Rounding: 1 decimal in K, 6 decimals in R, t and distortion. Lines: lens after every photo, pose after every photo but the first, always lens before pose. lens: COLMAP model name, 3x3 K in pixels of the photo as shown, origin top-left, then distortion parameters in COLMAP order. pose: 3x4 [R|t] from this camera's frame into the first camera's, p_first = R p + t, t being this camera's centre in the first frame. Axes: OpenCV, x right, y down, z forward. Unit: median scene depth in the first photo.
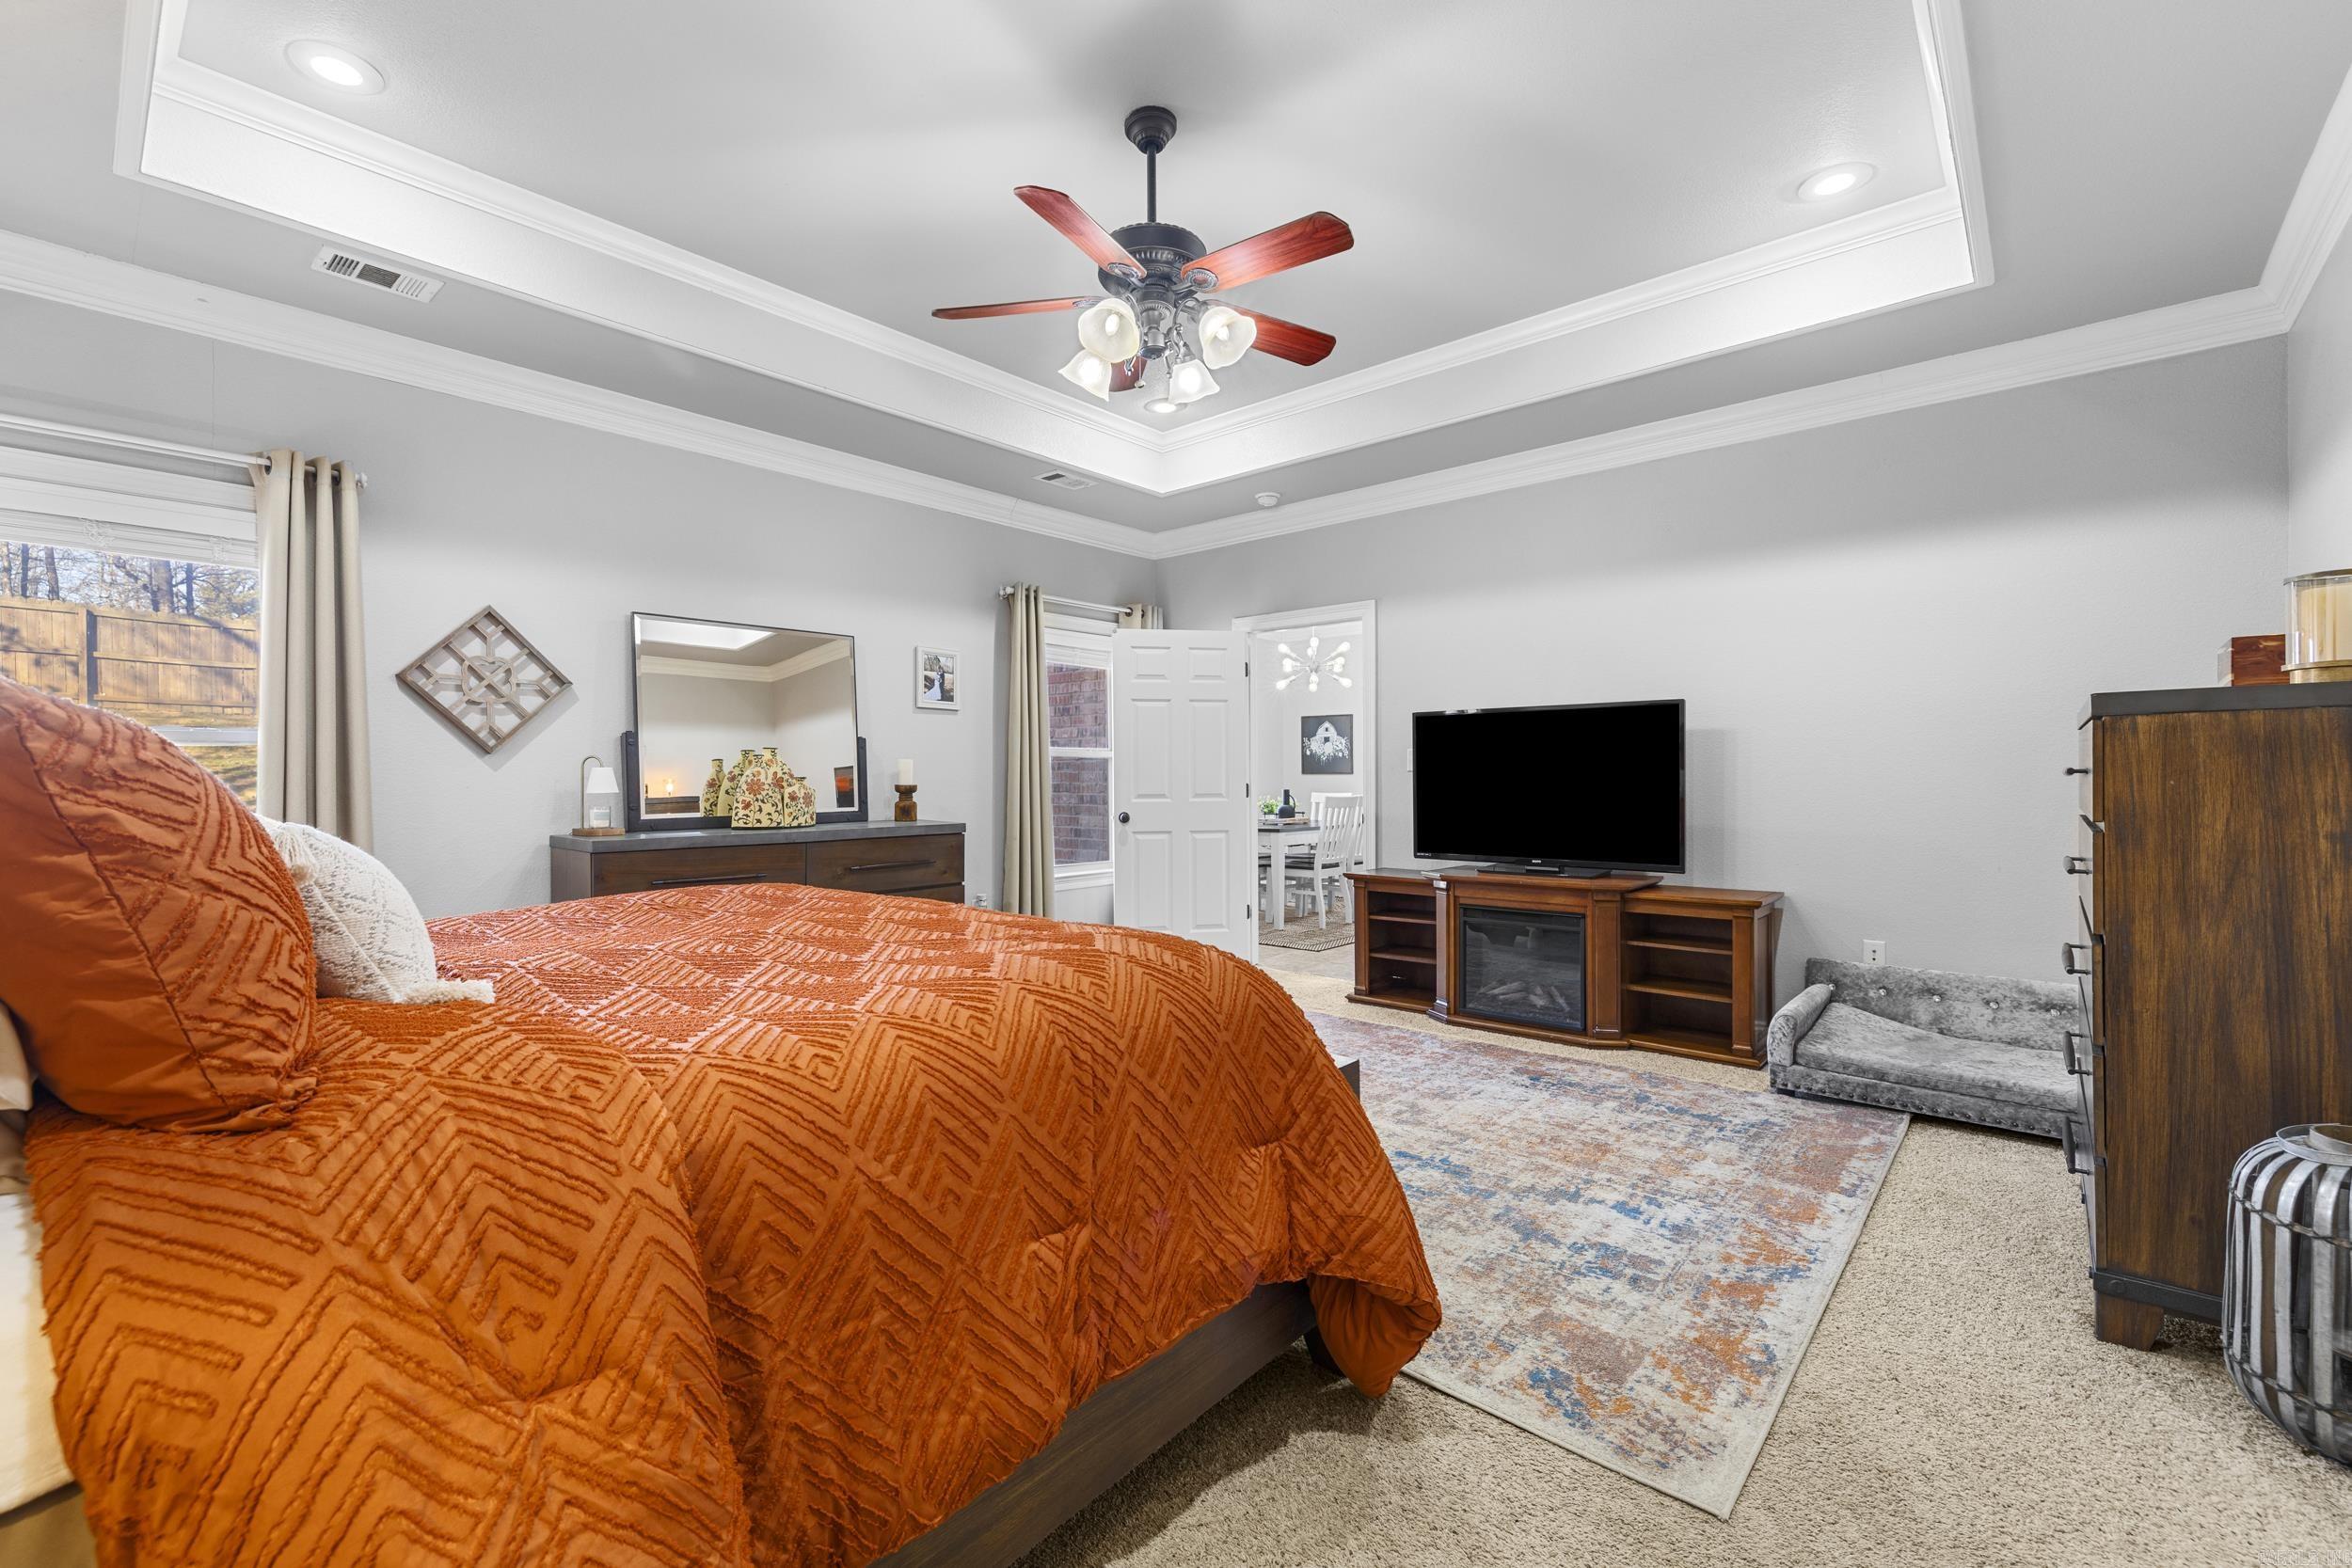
lens RADIAL K [[993.6, 0, 1175.5], [0, 993.6, 781.0], [0, 0, 1]] dist [0.006703, -0.000484]
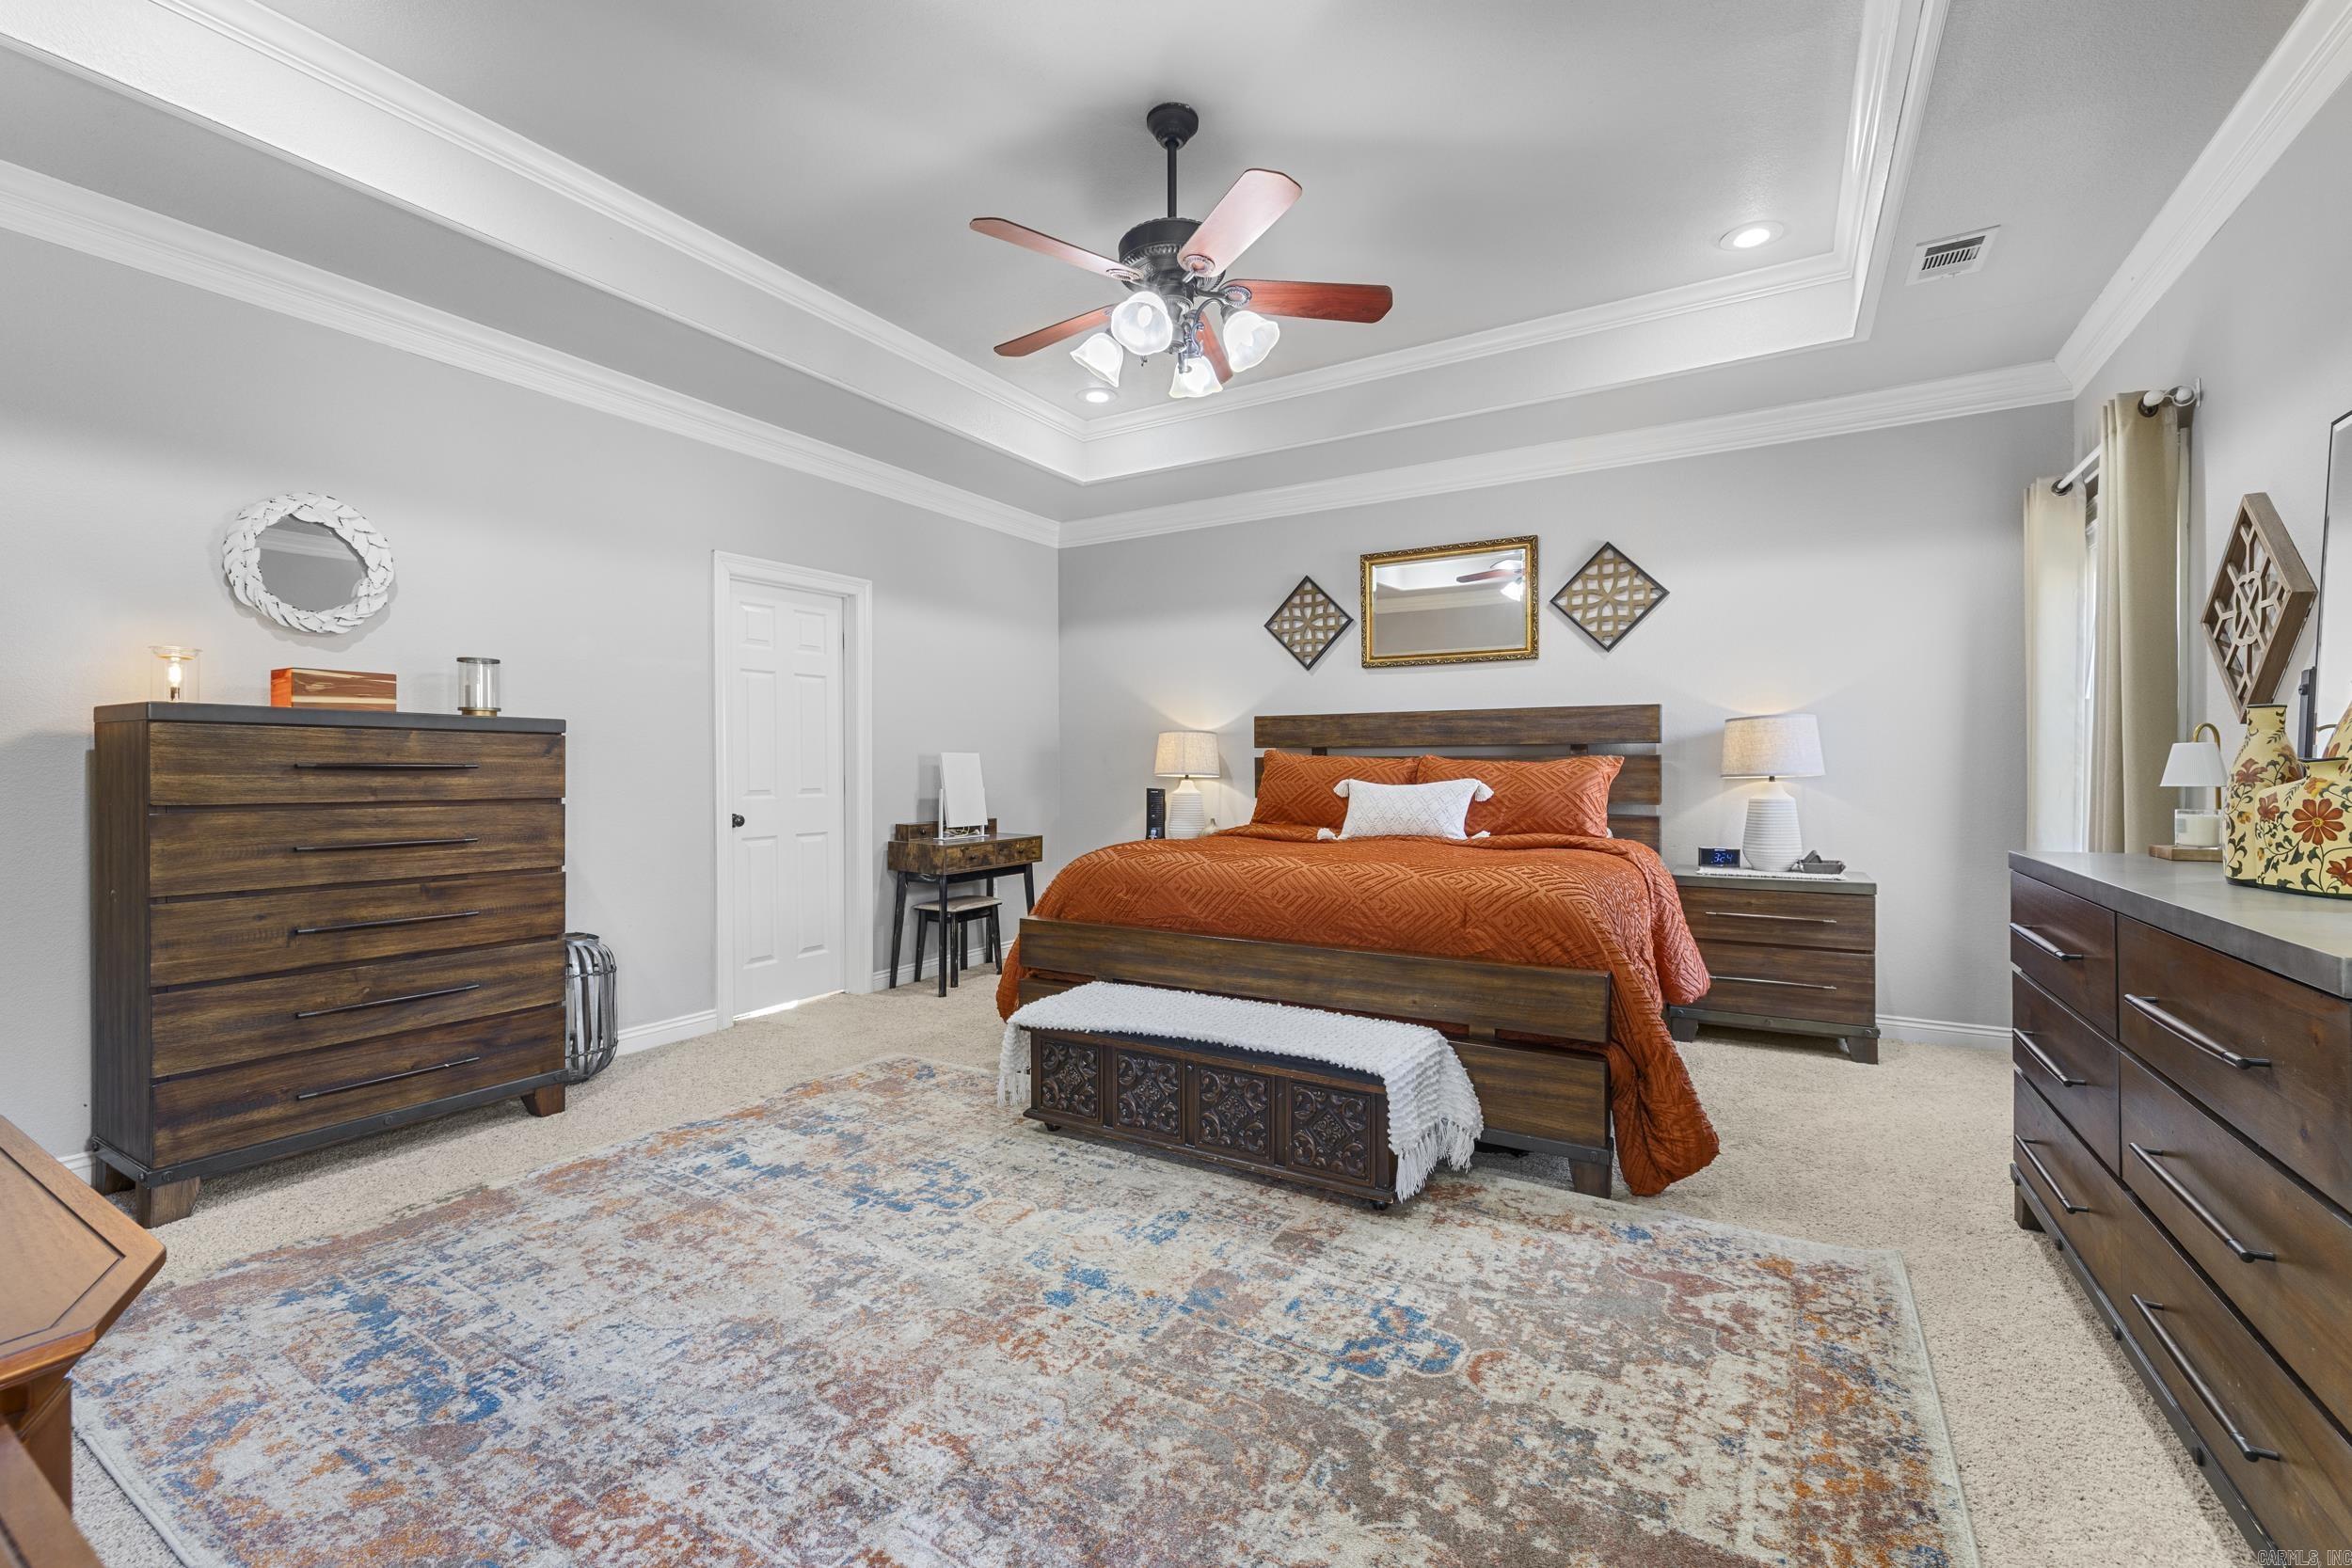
lens RADIAL K [[993.6, 0, 1169.4], [0, 993.6, 773.5], [0, 0, 1]] dist [0.006703, -0.000484]
pose [[-0.984389, 0.003577, -0.175968, 0.161630], [0.002058, 0.999959, 0.008812, -0.007517], [0.175992, 0.008312, -0.984356, 1.989642]]
